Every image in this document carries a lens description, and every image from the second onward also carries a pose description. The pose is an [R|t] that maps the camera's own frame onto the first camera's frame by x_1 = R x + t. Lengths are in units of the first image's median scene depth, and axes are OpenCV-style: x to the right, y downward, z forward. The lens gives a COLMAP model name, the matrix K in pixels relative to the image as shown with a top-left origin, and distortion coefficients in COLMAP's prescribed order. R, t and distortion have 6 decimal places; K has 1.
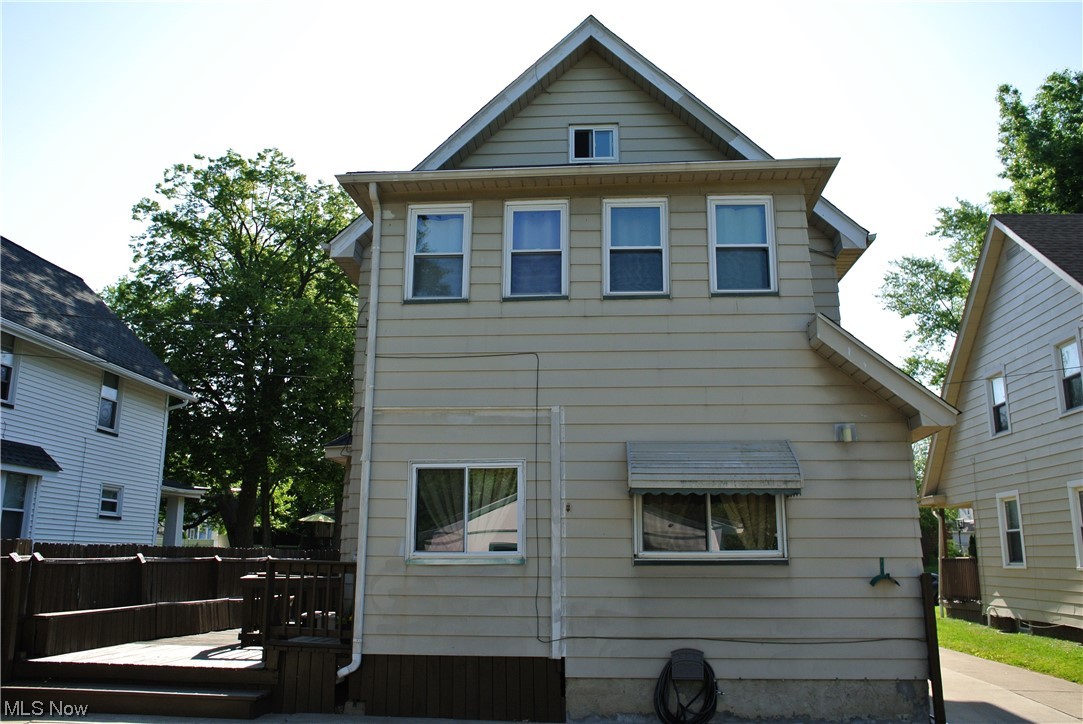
lens RADIAL K [[850.3, 0, 541.5], [0, 850.3, 362.0], [0, 0, 1]] dist [-0.076736, 0.055882]
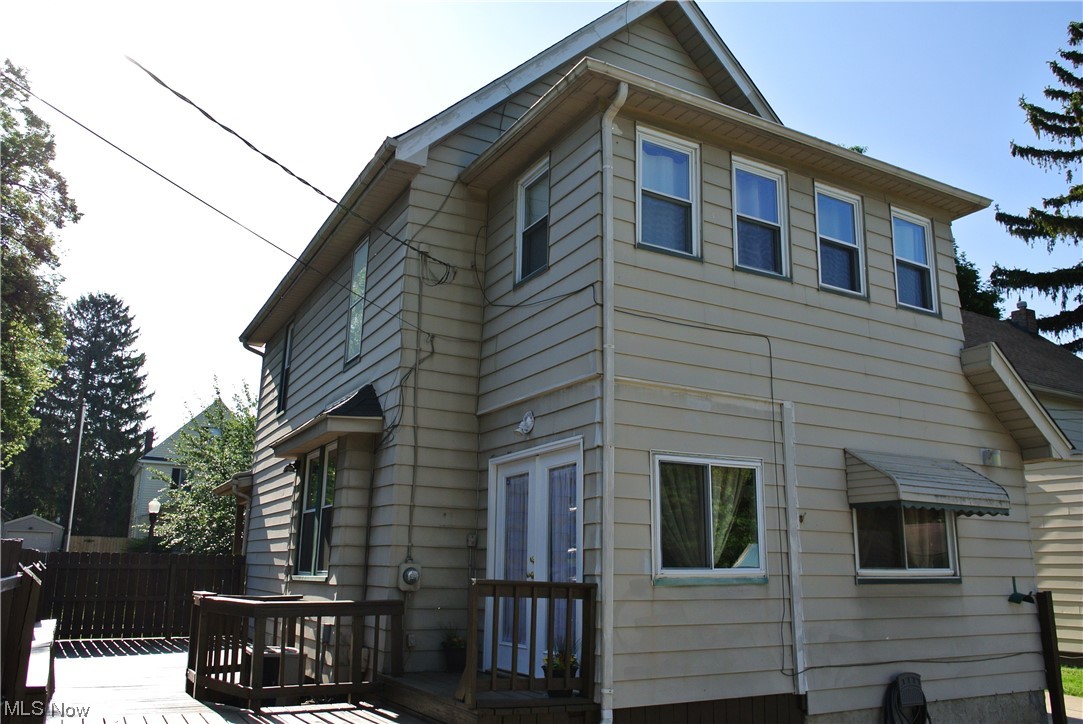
lens RADIAL K [[850.3, 0, 541.5], [0, 850.3, 362.0], [0, 0, 1]] dist [-0.076736, 0.055882]
pose [[0.836313, 0.137726, 0.530671, -0.682358], [-0.134164, 0.989915, -0.045477, 0.088604], [-0.531582, -0.033164, 0.846357, 0.417105]]
